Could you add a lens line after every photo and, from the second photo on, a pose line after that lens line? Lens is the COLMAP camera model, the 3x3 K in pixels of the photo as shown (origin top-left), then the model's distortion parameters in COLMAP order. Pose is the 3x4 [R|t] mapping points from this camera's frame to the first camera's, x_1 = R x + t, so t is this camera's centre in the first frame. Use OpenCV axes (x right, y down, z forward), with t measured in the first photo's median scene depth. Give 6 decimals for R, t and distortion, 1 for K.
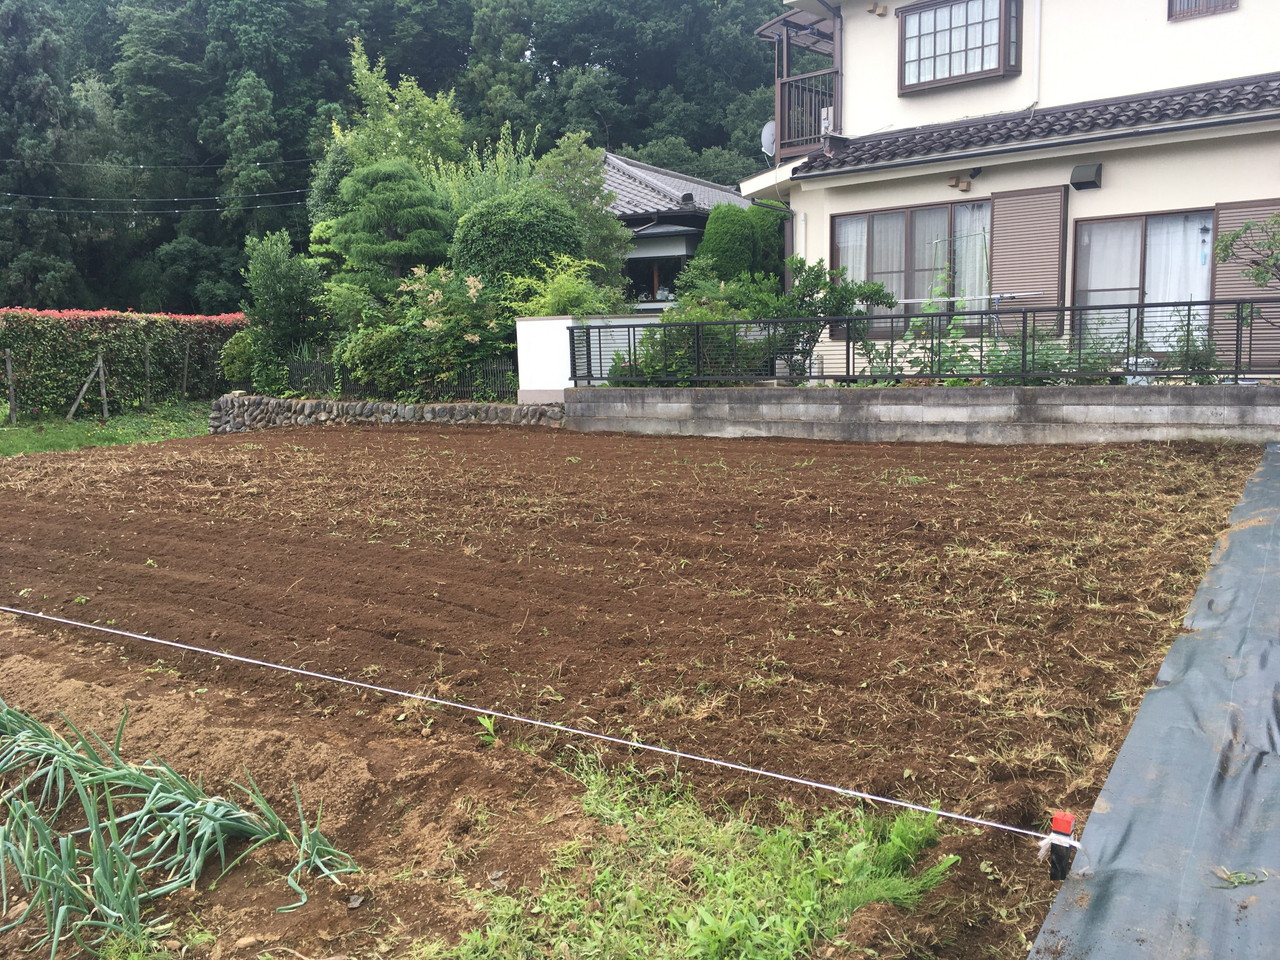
lens RADIAL K [[1089.9, 0, 632.3], [0, 1089.9, 446.9], [0, 0, 1]] dist [0.078399, -0.105439]
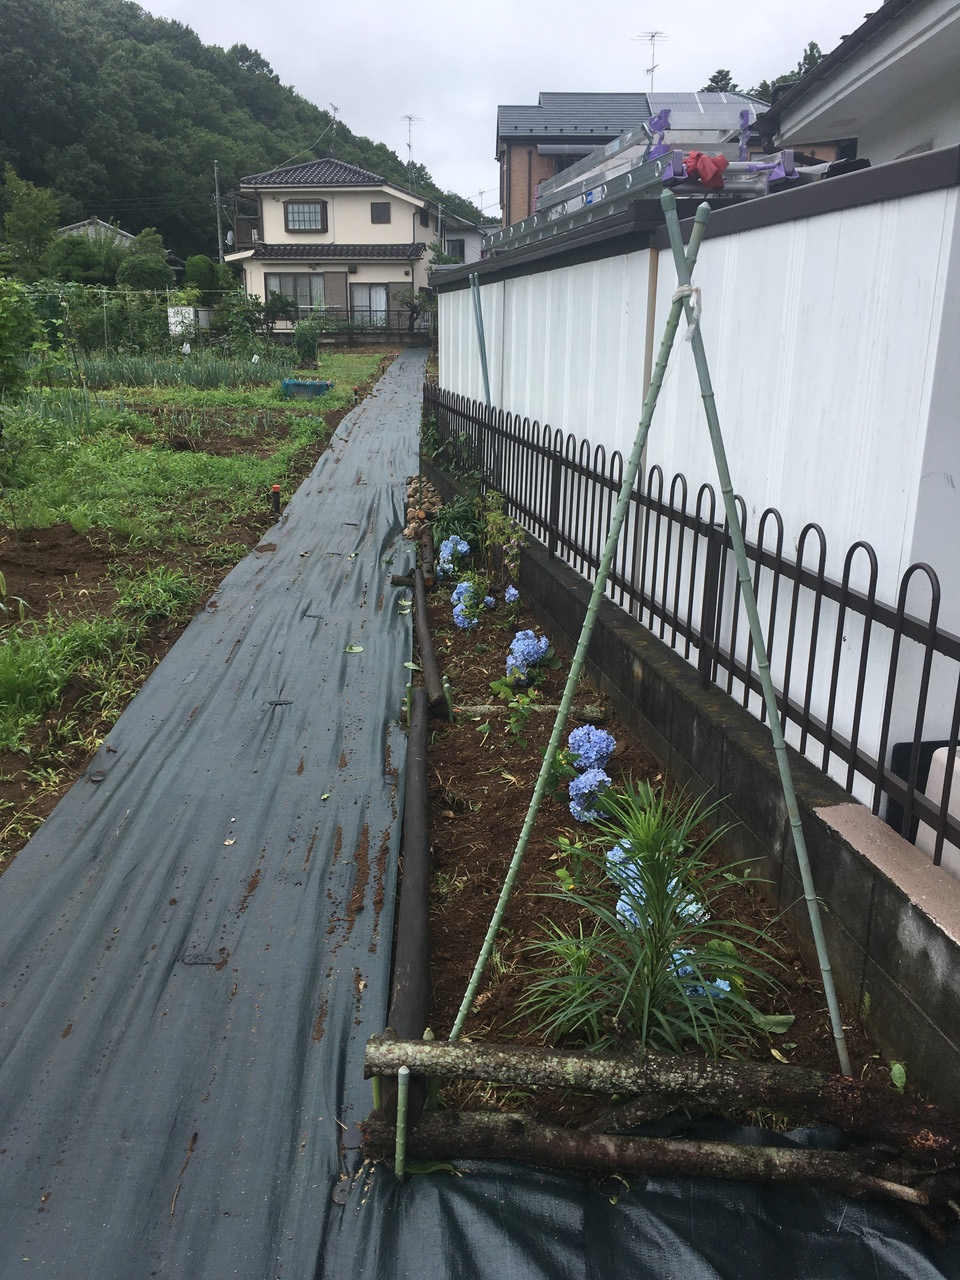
lens RADIAL K [[1089.9, 0, 479.6], [0, 1089.9, 634.0], [0, 0, 1]] dist [0.078399, -0.105439]
pose [[0.809511, -0.133303, 0.571771, -1.199157], [0.046010, 0.985291, 0.164572, 0.280927], [-0.585299, -0.106916, 0.803738, -1.820226]]
